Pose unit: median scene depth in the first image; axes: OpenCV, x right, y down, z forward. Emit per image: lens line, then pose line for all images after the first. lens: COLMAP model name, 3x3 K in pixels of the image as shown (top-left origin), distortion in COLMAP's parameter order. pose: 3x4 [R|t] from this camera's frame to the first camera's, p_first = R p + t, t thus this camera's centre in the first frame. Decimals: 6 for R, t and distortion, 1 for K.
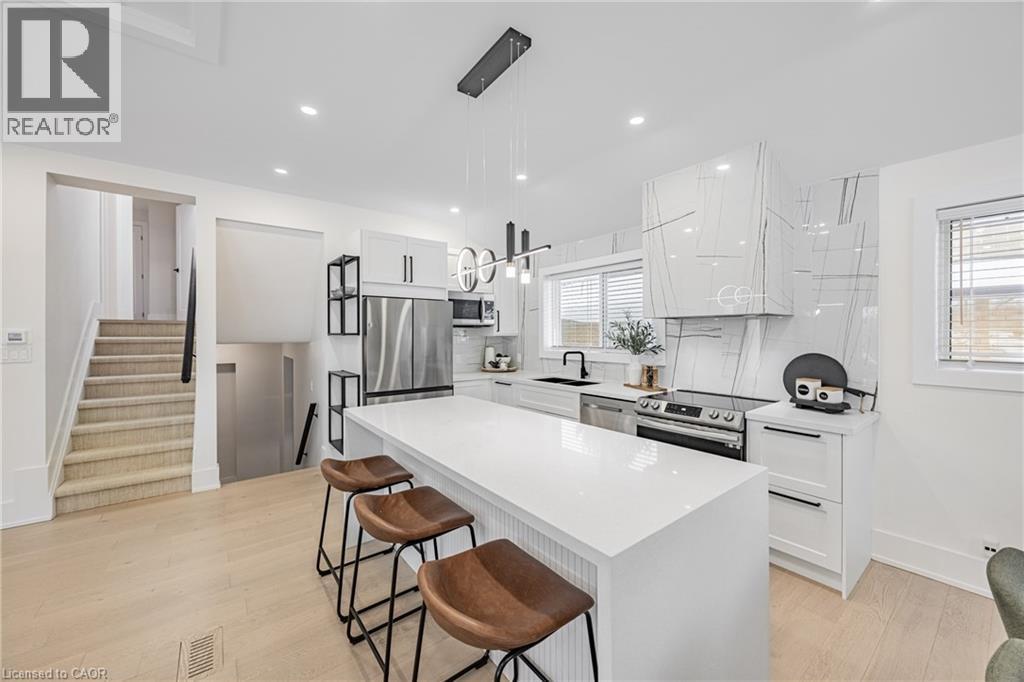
lens RADIAL K [[388.8, 0, 507.2], [0, 388.8, 337.9], [0, 0, 1]] dist [0.000848, -0.000785]
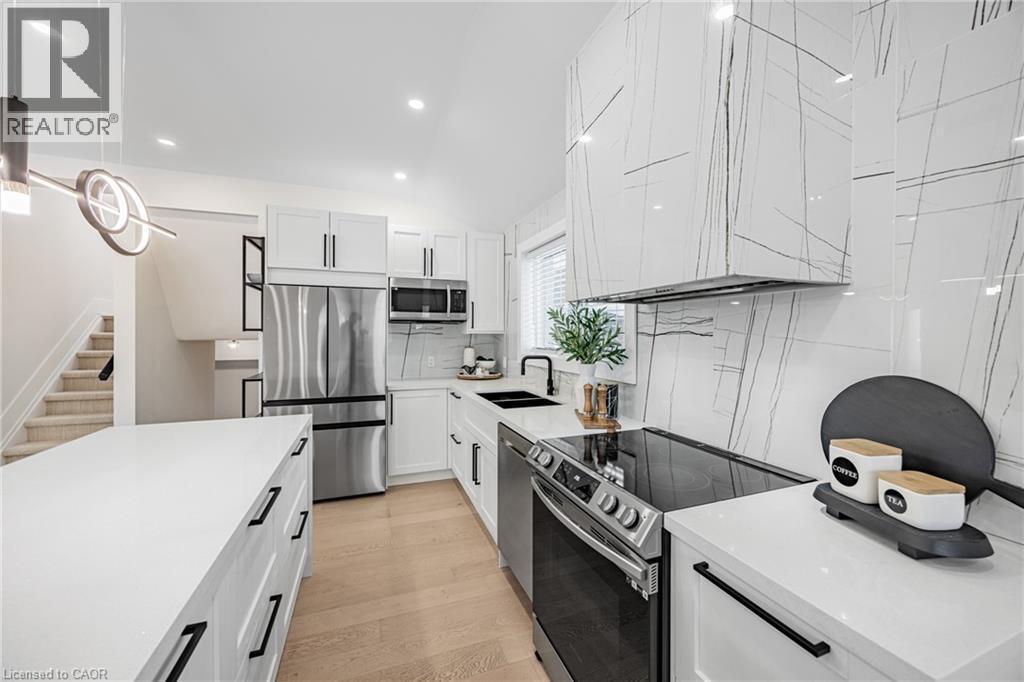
lens RADIAL K [[388.8, 0, 507.1], [0, 388.8, 334.1], [0, 0, 1]] dist [0.000848, -0.000785]
pose [[0.954956, 0.005234, -0.296702, 0.394982], [-0.008164, 0.999929, -0.008637, 0.002771], [0.296636, 0.010670, 0.954931, 0.378449]]
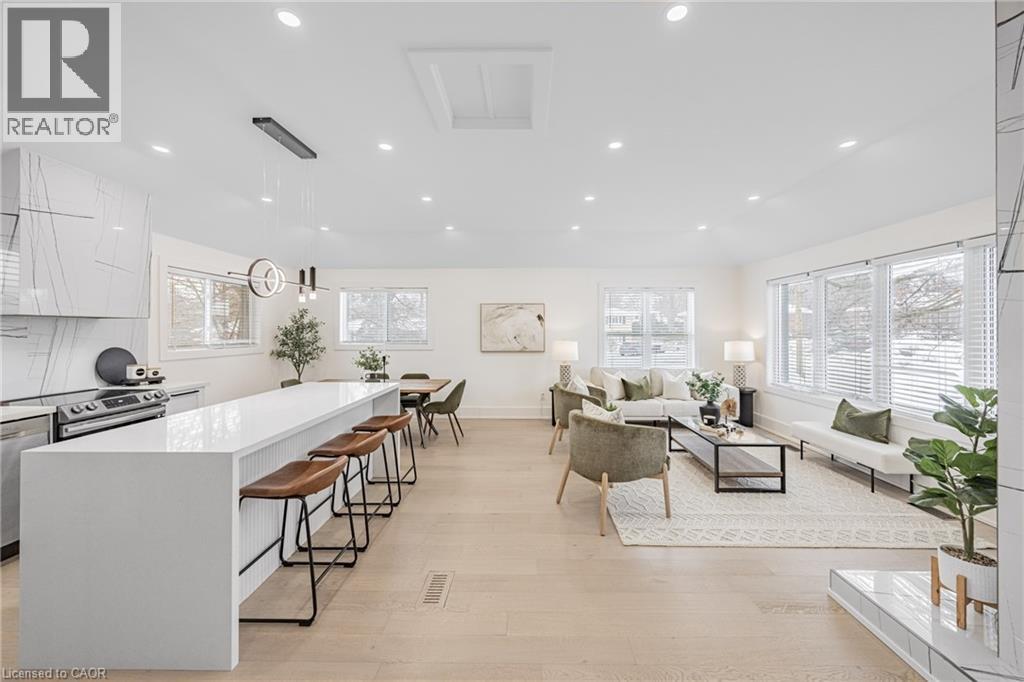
lens RADIAL K [[388.8, 0, 517.3], [0, 388.8, 326.9], [0, 0, 1]] dist [0.000848, -0.000785]
pose [[-0.776358, -0.000400, 0.630293, -0.866810], [0.000503, 0.999999, 0.001254, -0.024123], [-0.630293, 0.001291, -0.776357, 0.877680]]
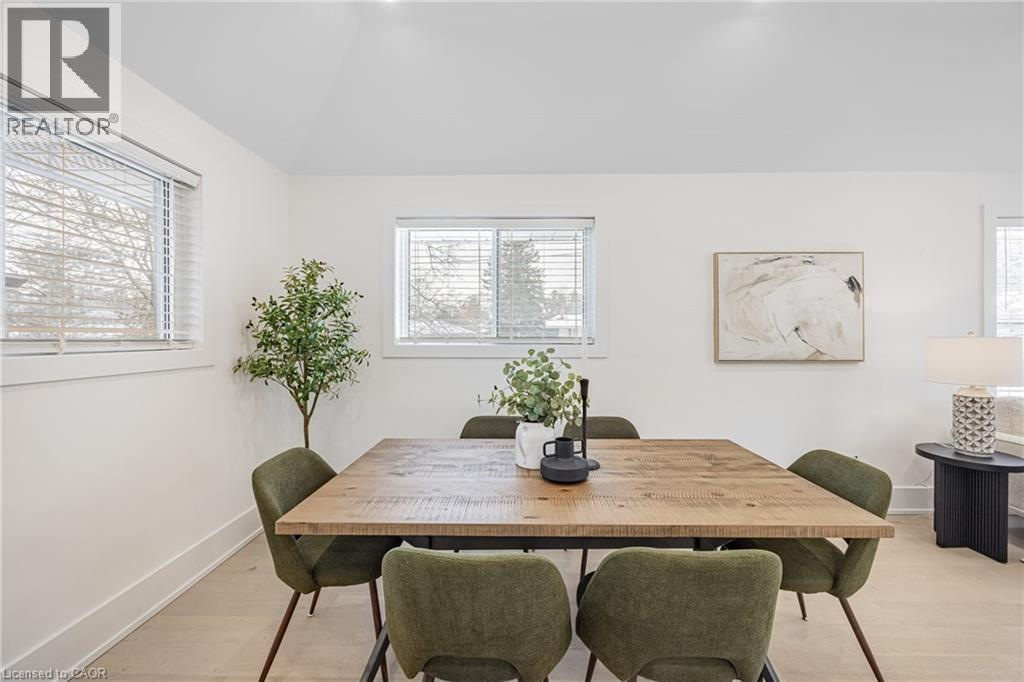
lens RADIAL K [[388.8, 0, 509.0], [0, 388.8, 337.1], [0, 0, 1]] dist [0.000848, -0.000785]
pose [[-0.775552, -0.008495, 0.631227, 0.208818], [0.000245, 0.999905, 0.013757, 0.030743], [-0.631284, 0.010824, -0.775476, 0.474074]]
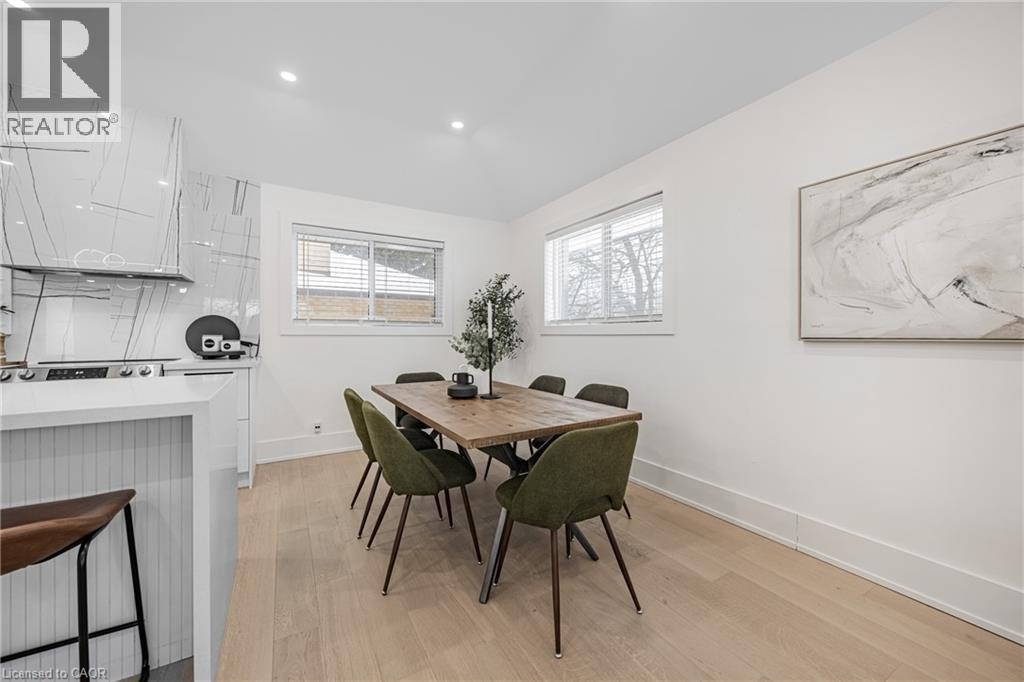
lens RADIAL K [[388.8, 0, 518.3], [0, 388.8, 332.5], [0, 0, 1]] dist [0.000848, -0.000785]
pose [[0.114572, -0.000446, 0.993415, -0.224210], [0.008708, 0.999962, -0.000556, 0.077050], [-0.993377, 0.008714, 0.114571, -0.055762]]
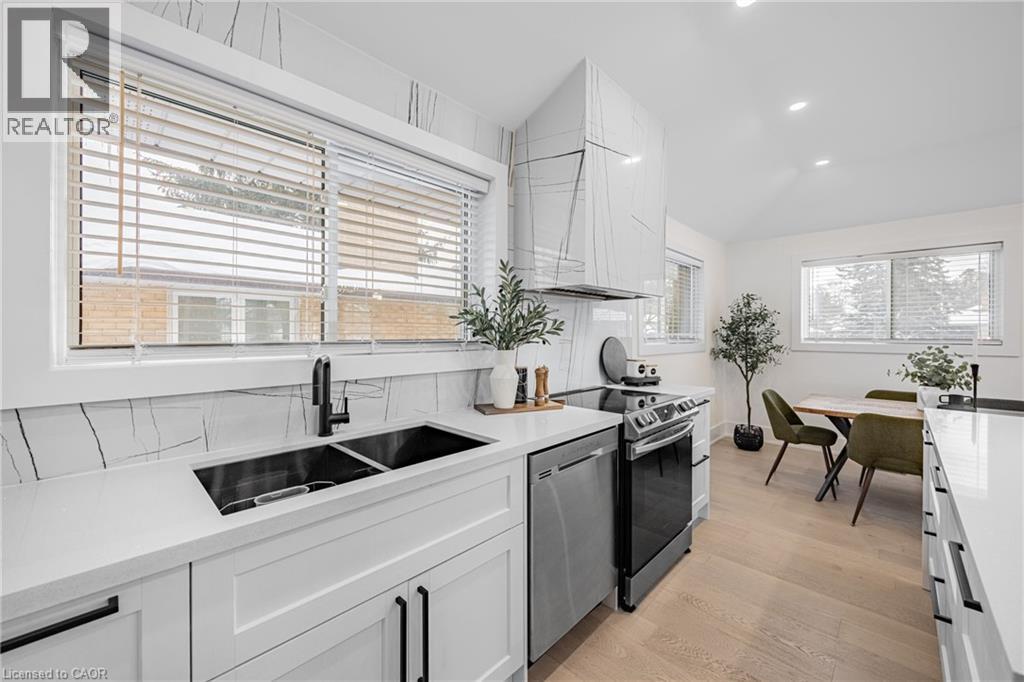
lens RADIAL K [[388.8, 0, 518.7], [0, 388.8, 335.5], [0, 0, 1]] dist [0.000848, -0.000785]
pose [[-0.145571, -0.009911, 0.989298, -0.200734], [0.004003, 0.999936, 0.010607, 0.017311], [-0.989340, 0.005504, -0.145522, 1.069990]]
